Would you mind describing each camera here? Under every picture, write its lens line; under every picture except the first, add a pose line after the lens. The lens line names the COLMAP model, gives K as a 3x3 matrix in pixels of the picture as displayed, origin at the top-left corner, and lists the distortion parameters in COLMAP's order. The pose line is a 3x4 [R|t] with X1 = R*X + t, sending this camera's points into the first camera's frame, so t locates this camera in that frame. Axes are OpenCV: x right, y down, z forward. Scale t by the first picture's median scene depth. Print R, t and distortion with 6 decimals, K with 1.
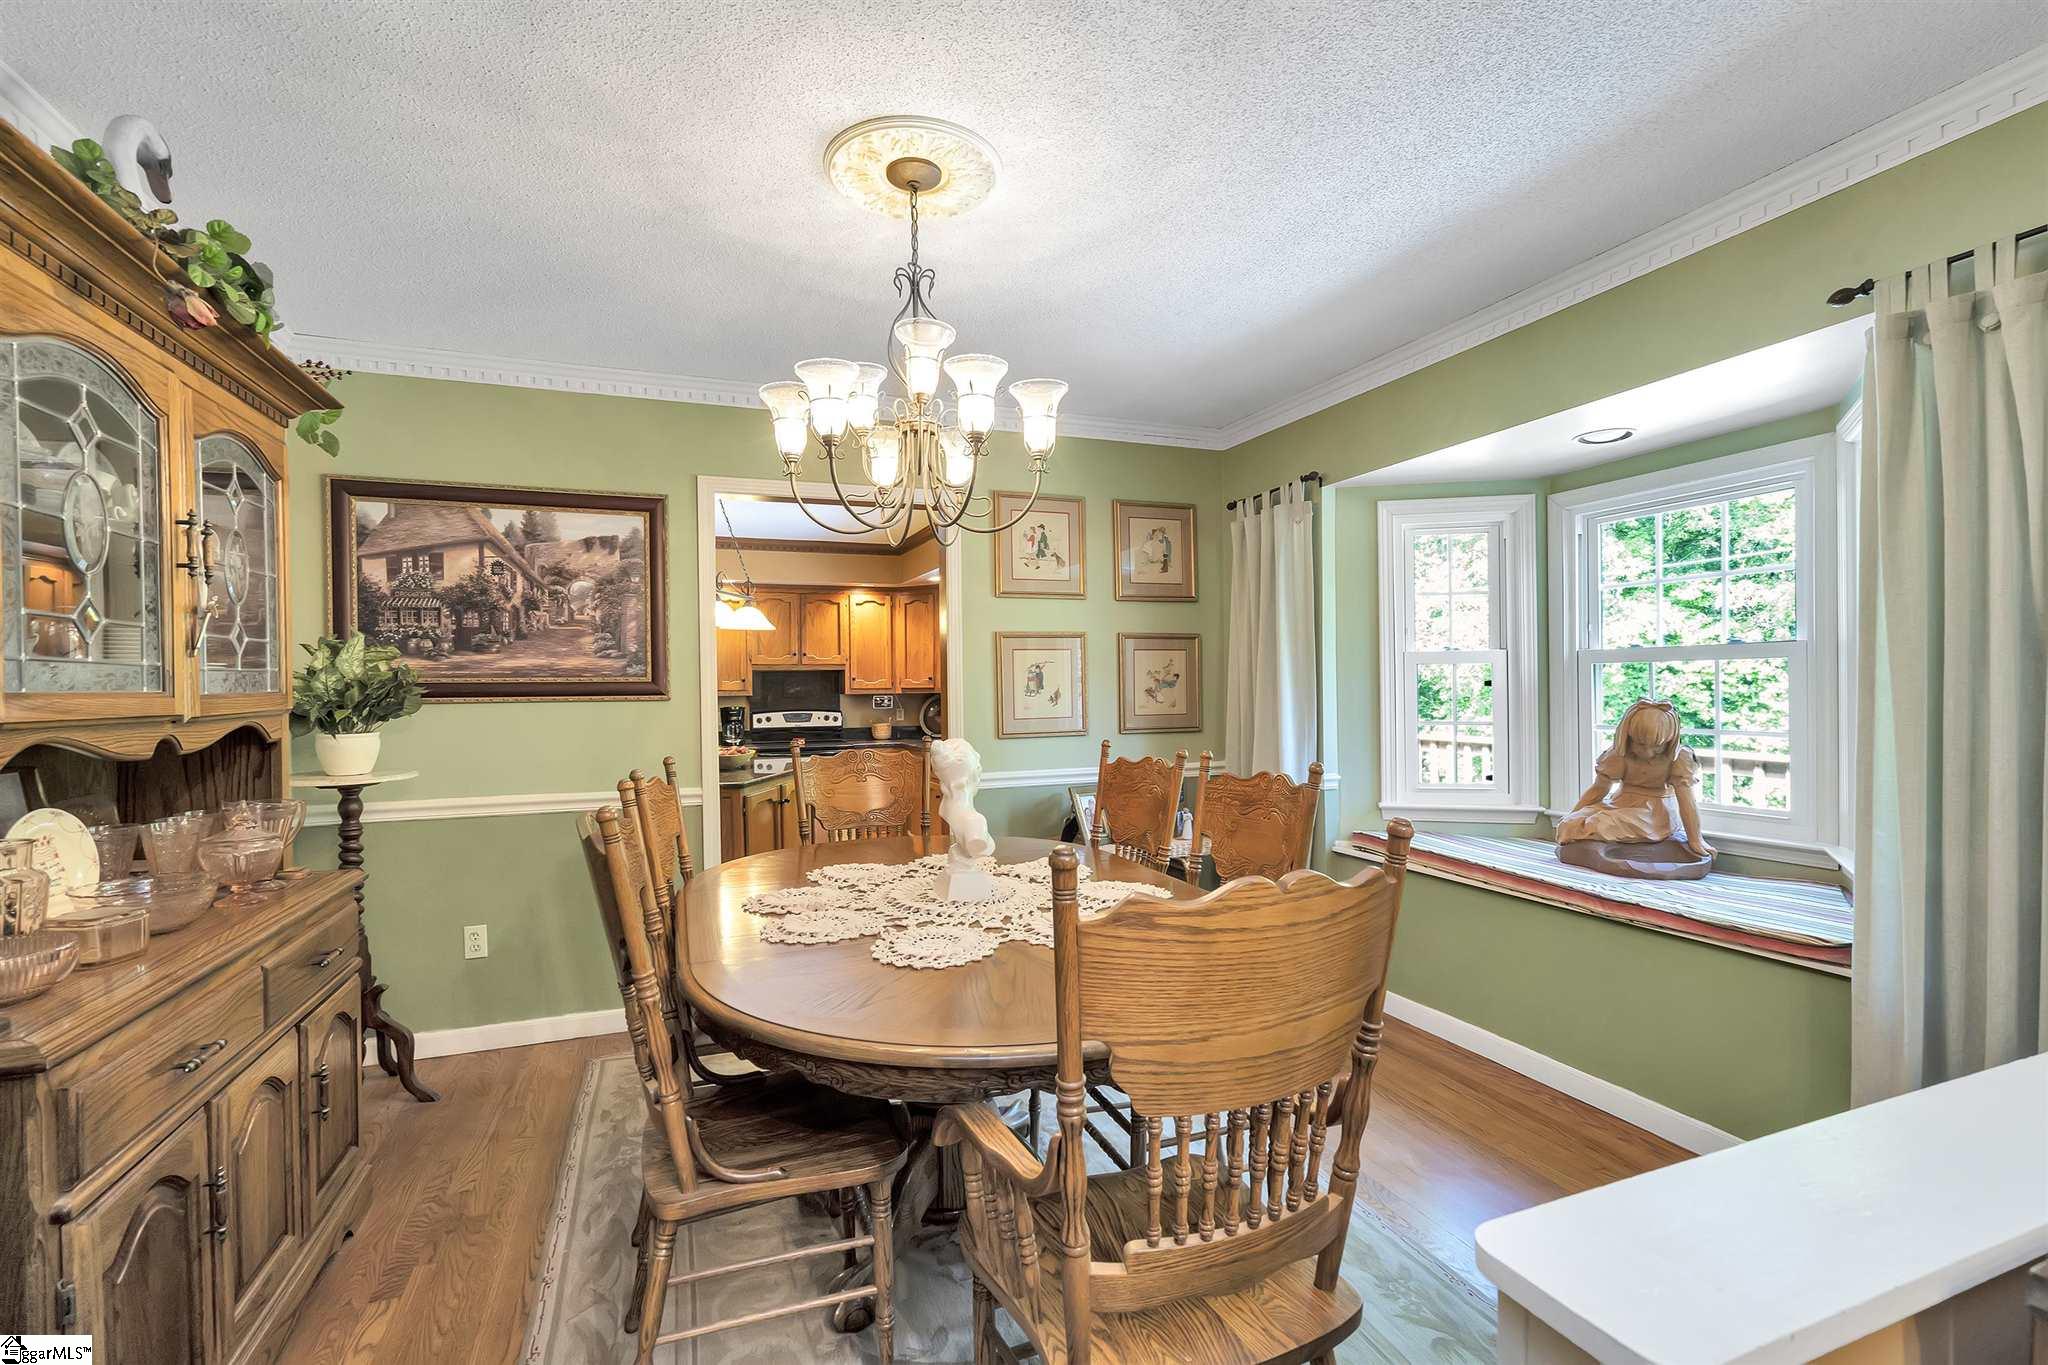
lens RADIAL K [[916.6, 0, 990.1], [0, 916.6, 669.7], [0, 0, 1]] dist [-0.002887, 0.001644]
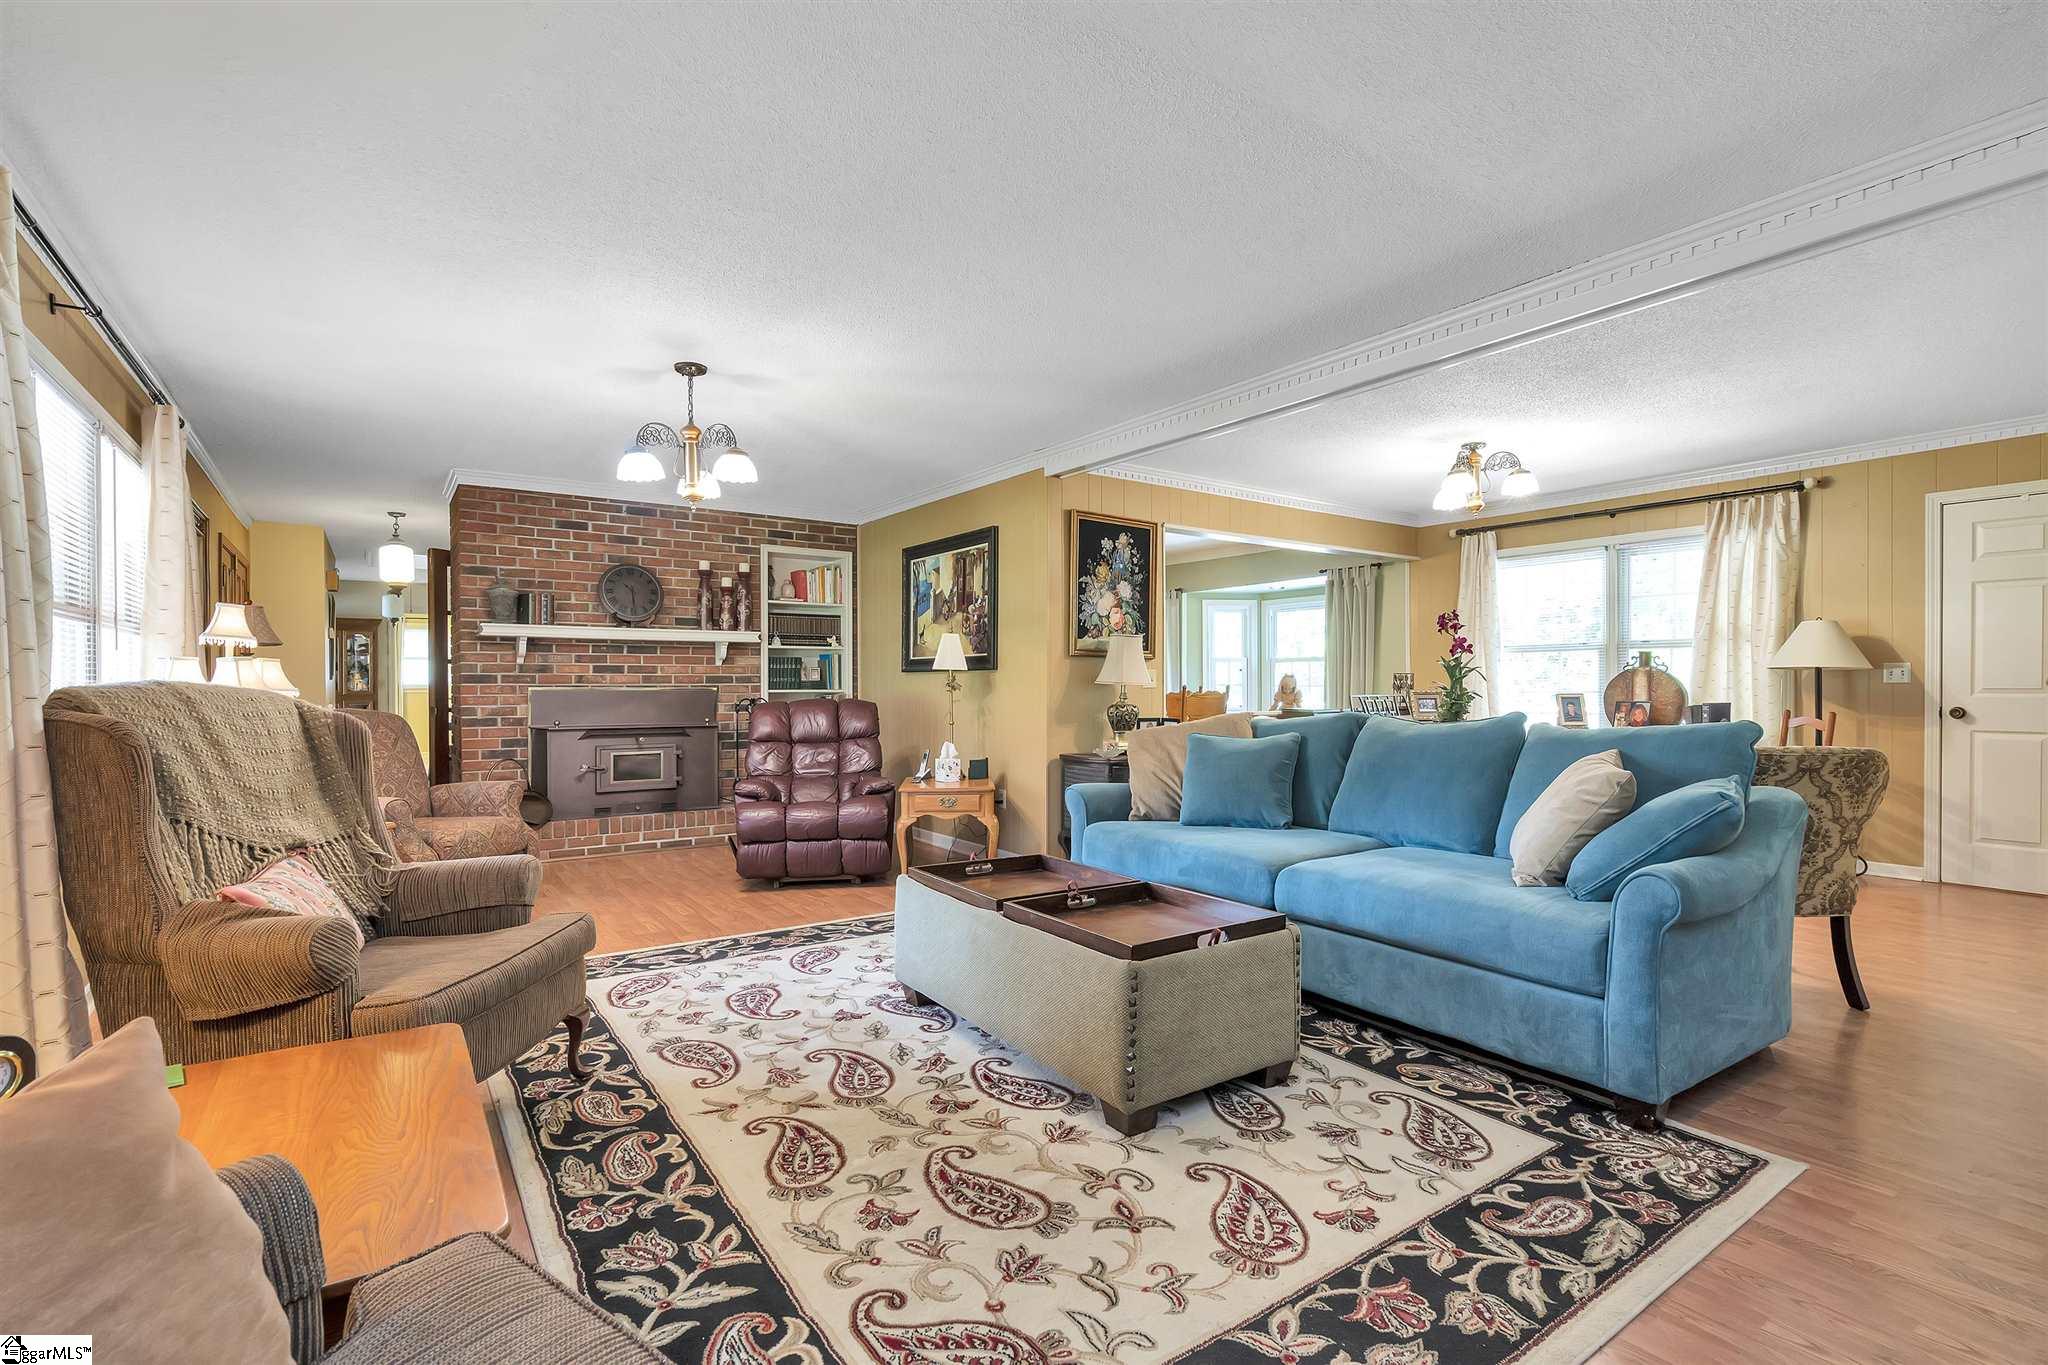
lens RADIAL K [[916.6, 0, 1007.8], [0, 916.6, 692.3], [0, 0, 1]] dist [-0.002887, 0.001644]
pose [[0.965584, 0.008828, 0.259942, -0.734623], [-0.014874, 0.999662, 0.021300, 0.029803], [-0.259666, -0.024434, 0.965389, -1.290764]]
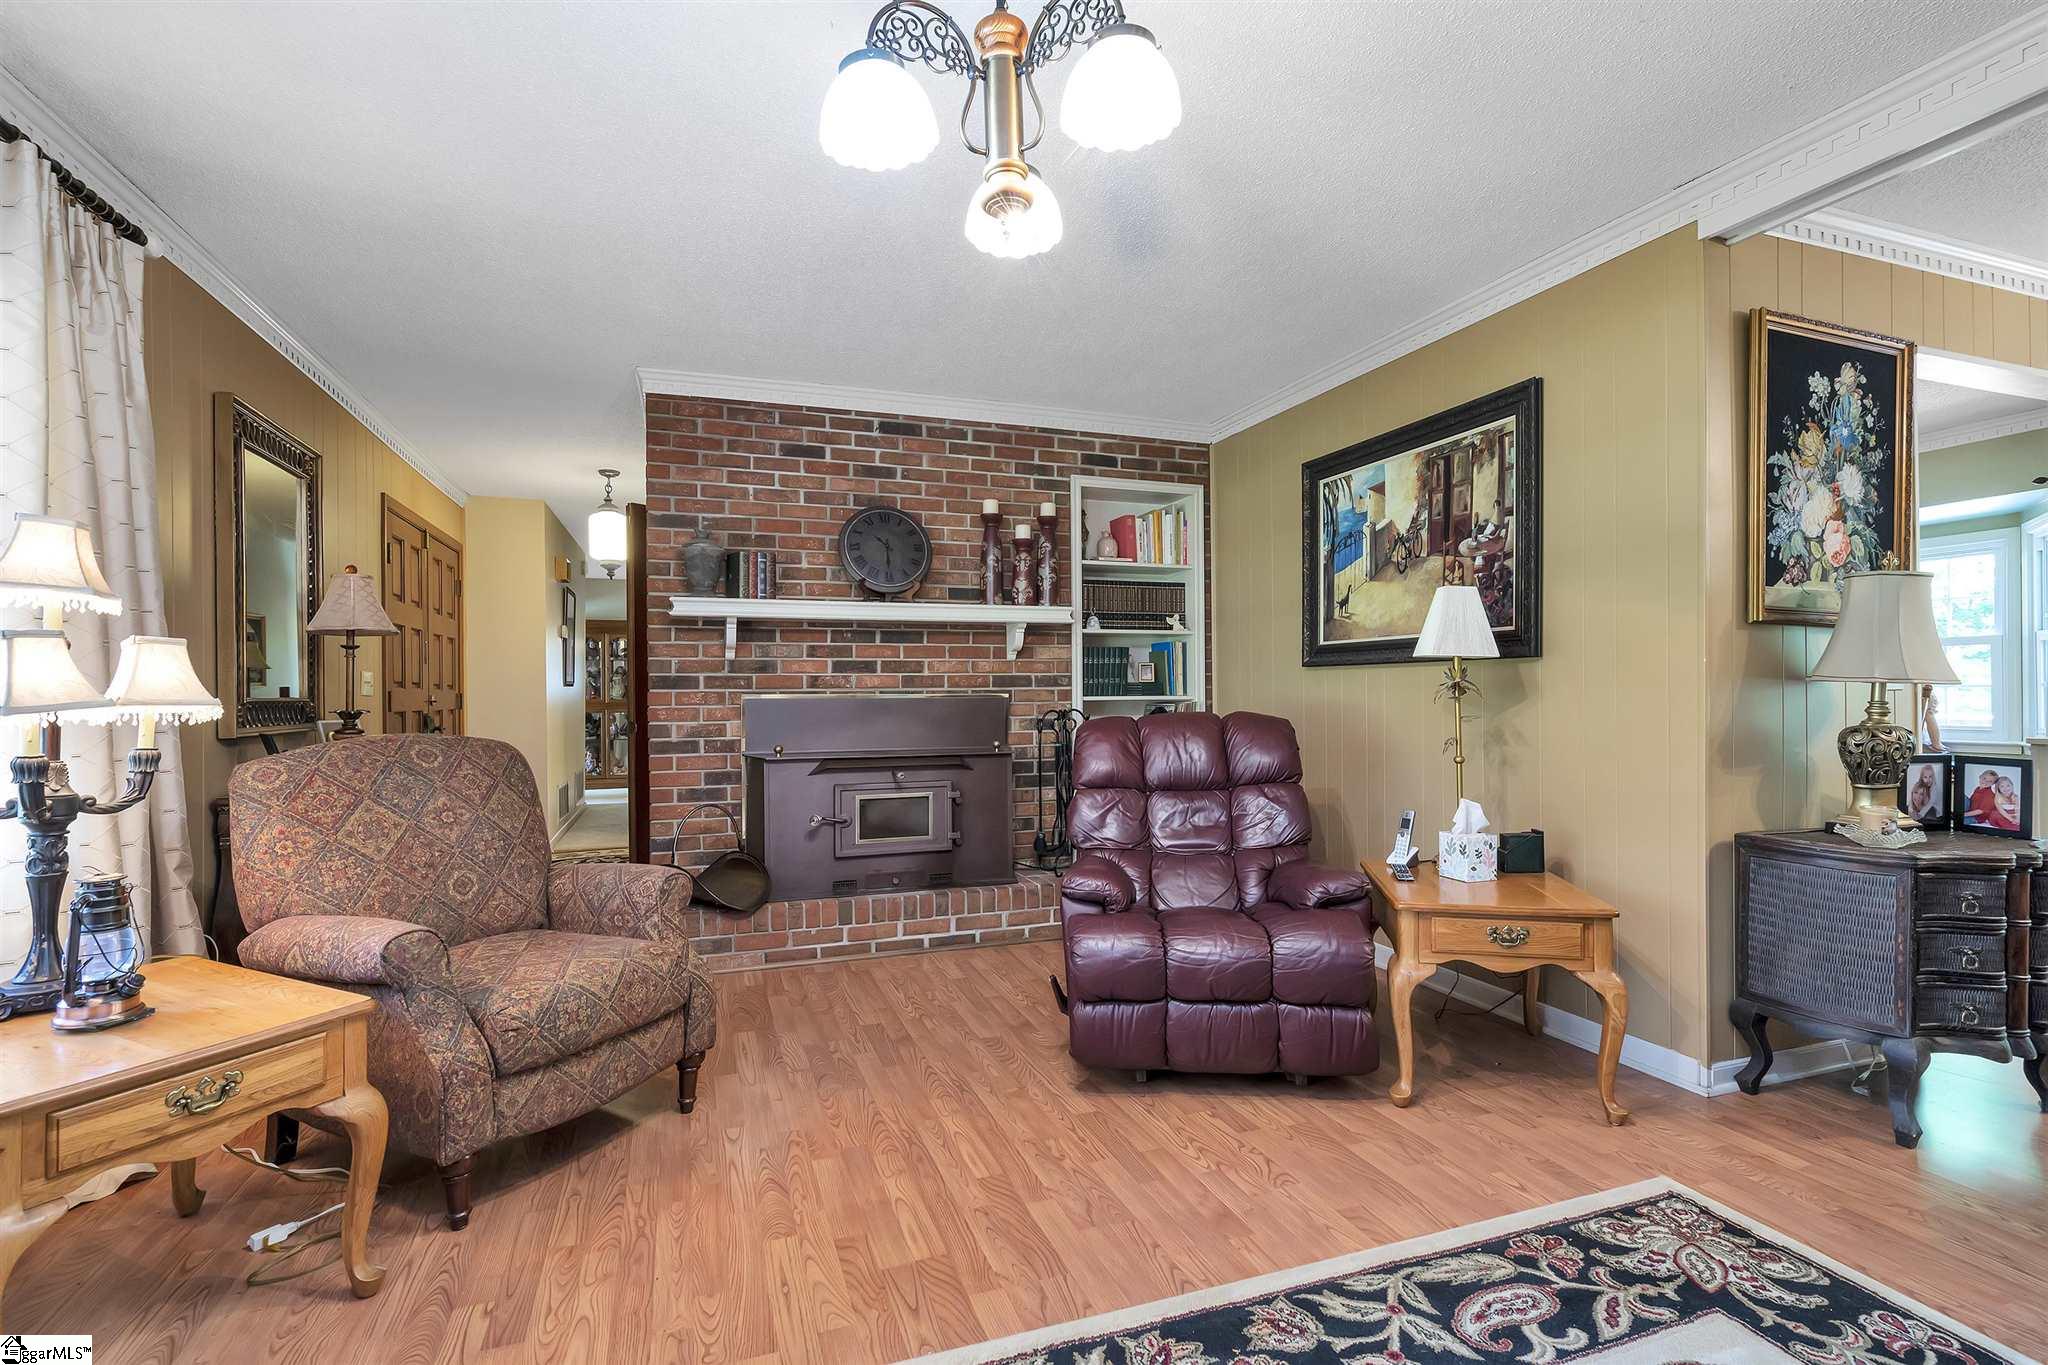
lens RADIAL K [[916.6, 0, 1014.6], [0, 916.6, 699.0], [0, 0, 1]] dist [-0.002887, 0.001644]
pose [[0.999975, 0.005697, -0.004188, -0.799971], [-0.005589, 0.999661, 0.025436, 0.042950], [0.004331, -0.025412, 0.999668, -0.647666]]
